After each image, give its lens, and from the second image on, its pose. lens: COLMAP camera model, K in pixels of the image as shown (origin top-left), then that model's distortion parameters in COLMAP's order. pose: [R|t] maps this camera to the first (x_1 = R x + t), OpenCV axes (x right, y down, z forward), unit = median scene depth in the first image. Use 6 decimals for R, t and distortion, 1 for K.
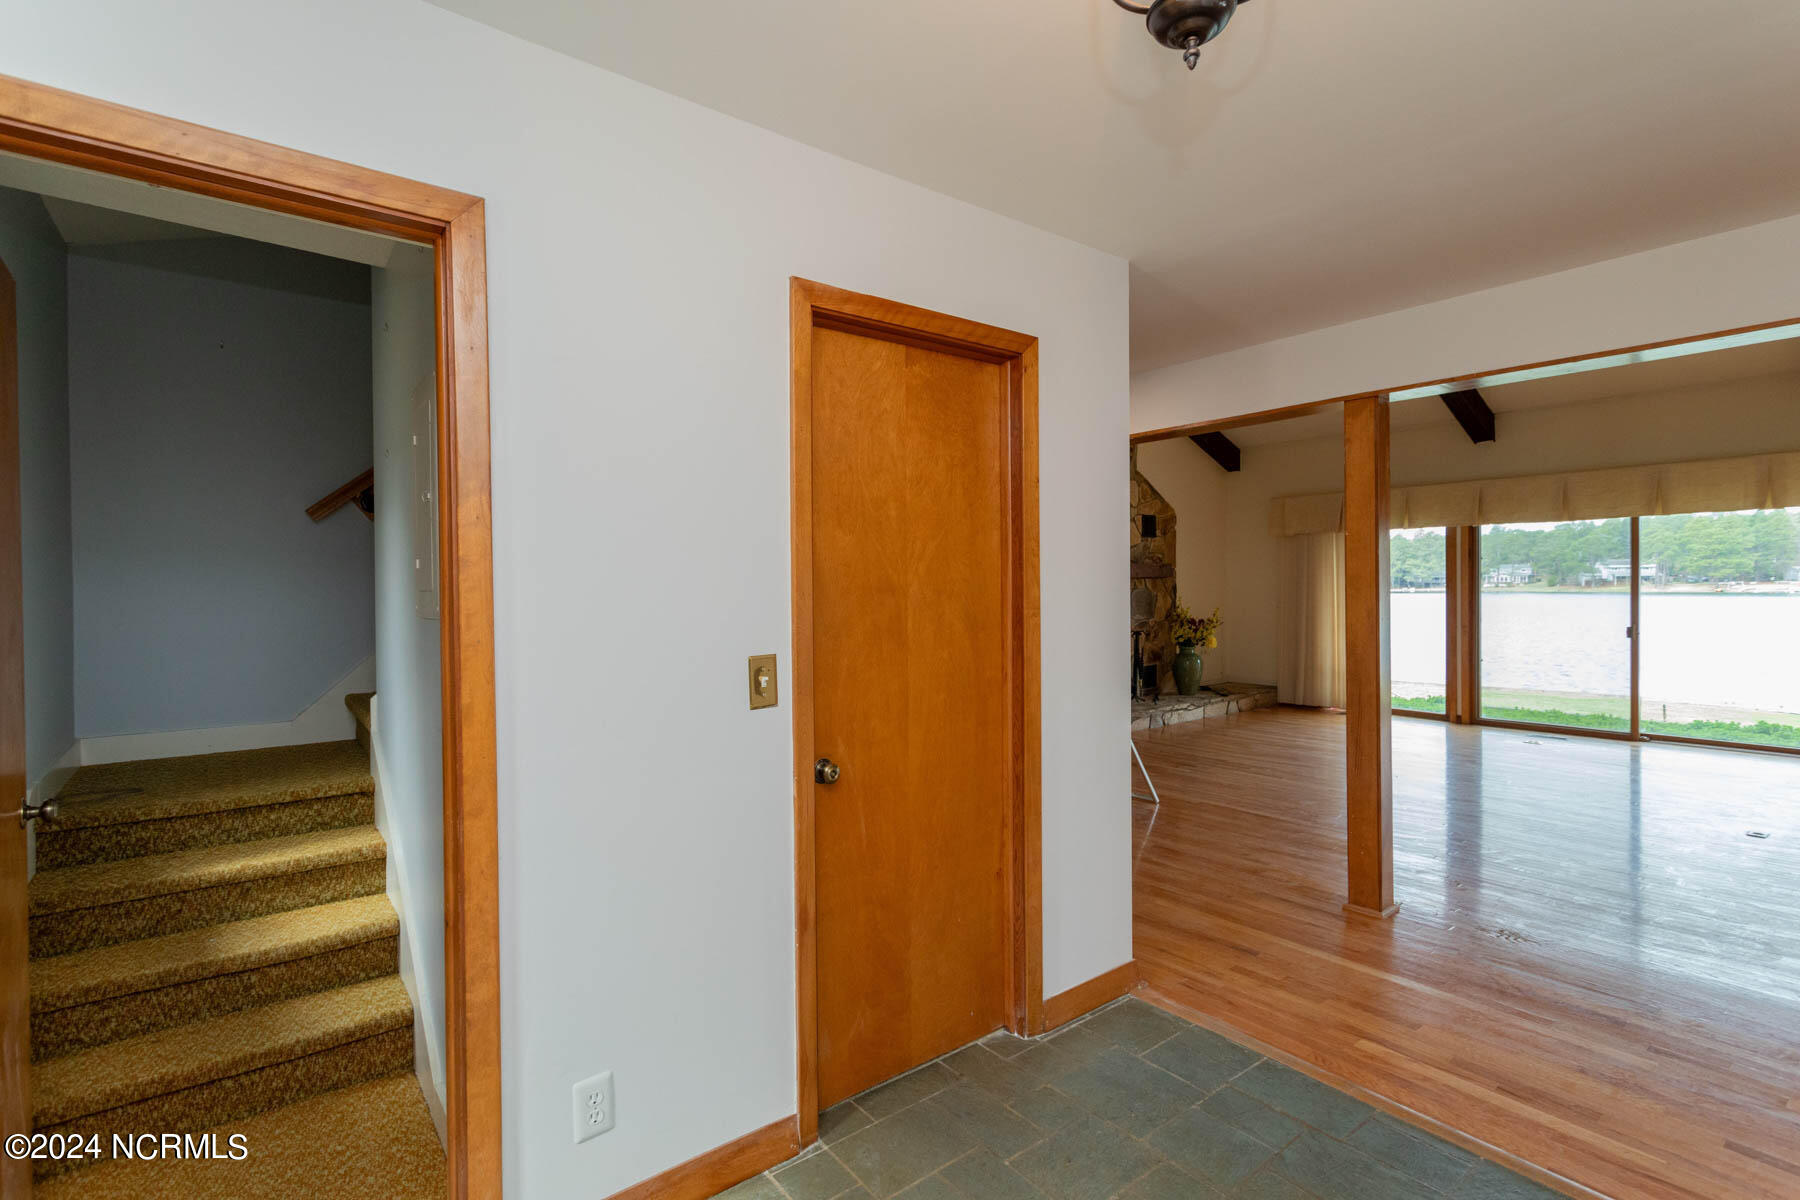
lens RADIAL K [[845.4, 0, 897.3], [0, 845.4, 593.6], [0, 0, 1]] dist [0.003338, 0.000877]
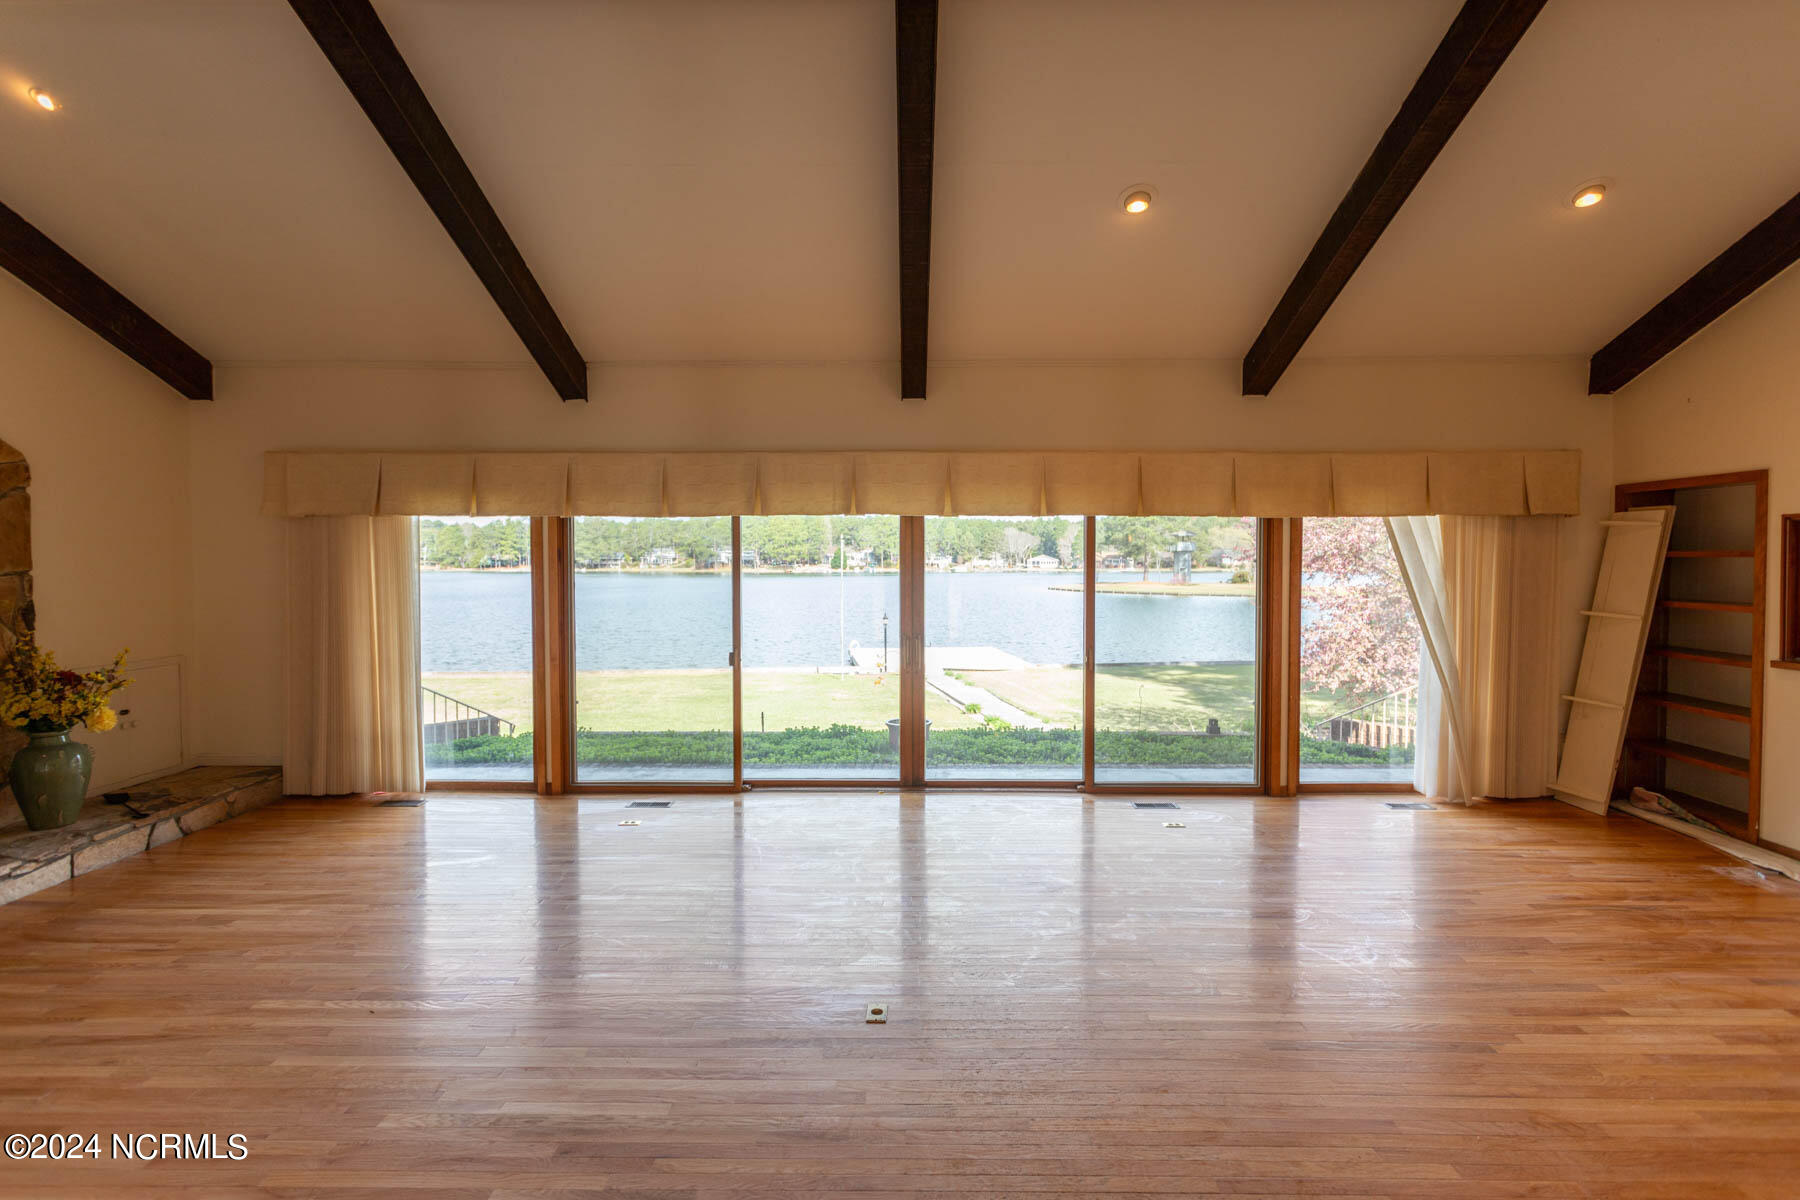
lens RADIAL K [[854.1, 0, 899.7], [0, 854.1, 596.2], [0, 0, 1]] dist [0.003723, 0.001047]
pose [[0.622589, -0.023804, 0.782187, 0.263389], [0.002776, 0.999598, 0.028211, -0.029502], [-0.782544, -0.015393, 0.622405, 0.296484]]
